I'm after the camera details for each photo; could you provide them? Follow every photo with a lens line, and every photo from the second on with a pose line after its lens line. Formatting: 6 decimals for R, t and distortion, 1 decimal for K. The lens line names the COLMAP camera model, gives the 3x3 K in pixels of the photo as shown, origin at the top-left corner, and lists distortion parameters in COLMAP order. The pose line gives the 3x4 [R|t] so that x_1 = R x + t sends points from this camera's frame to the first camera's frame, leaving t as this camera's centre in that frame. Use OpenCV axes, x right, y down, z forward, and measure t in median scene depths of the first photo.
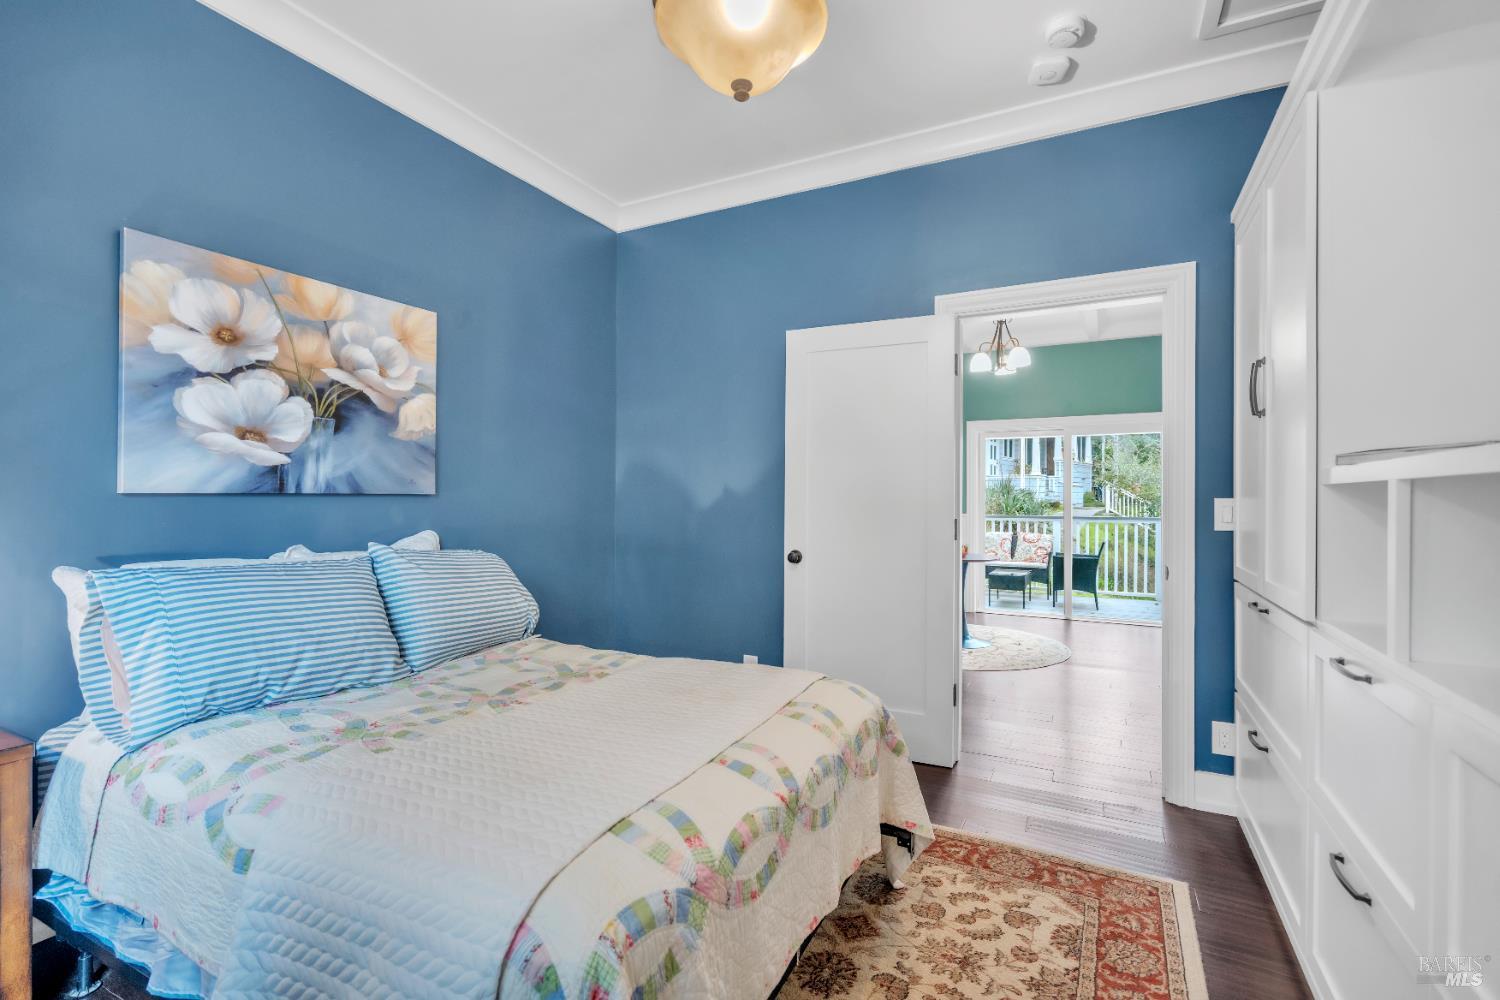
lens RADIAL K [[678.6, 0, 761.2], [0, 678.6, 495.8], [0, 0, 1]] dist [-0.001077, 0.001094]
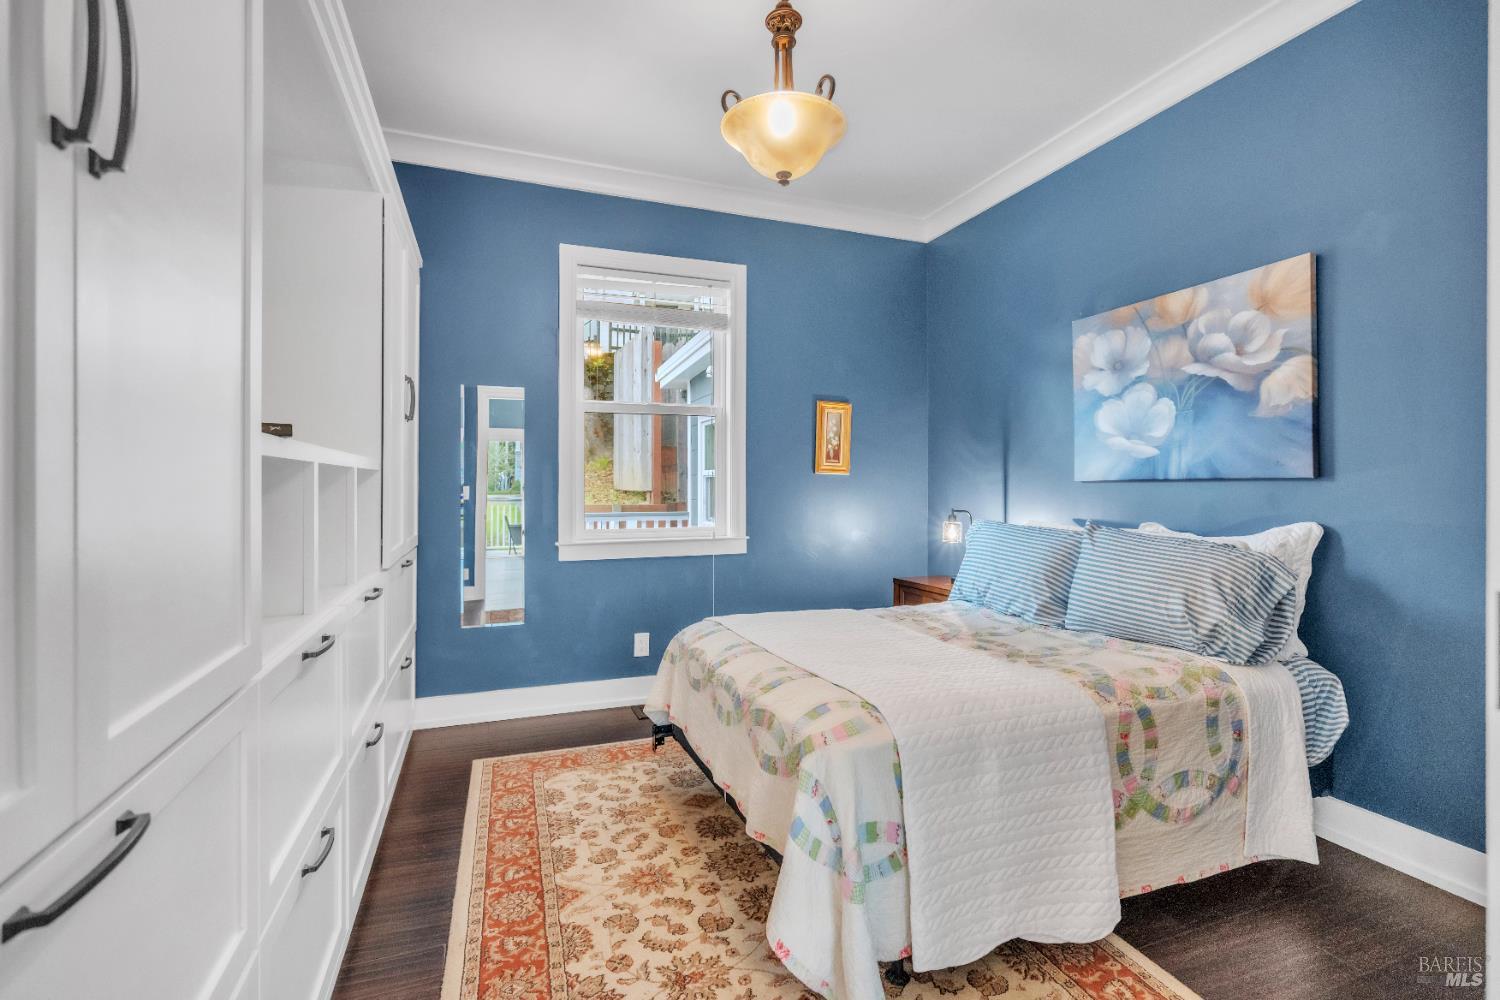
lens RADIAL K [[678.6, 0, 759.9], [0, 678.6, 498.9], [0, 0, 1]] dist [-0.001077, 0.001094]
pose [[-0.662434, 0.020500, -0.748840, 0.694955], [0.010598, 0.999782, 0.017995, 0.002137], [0.749046, 0.003984, -0.662507, 1.289135]]
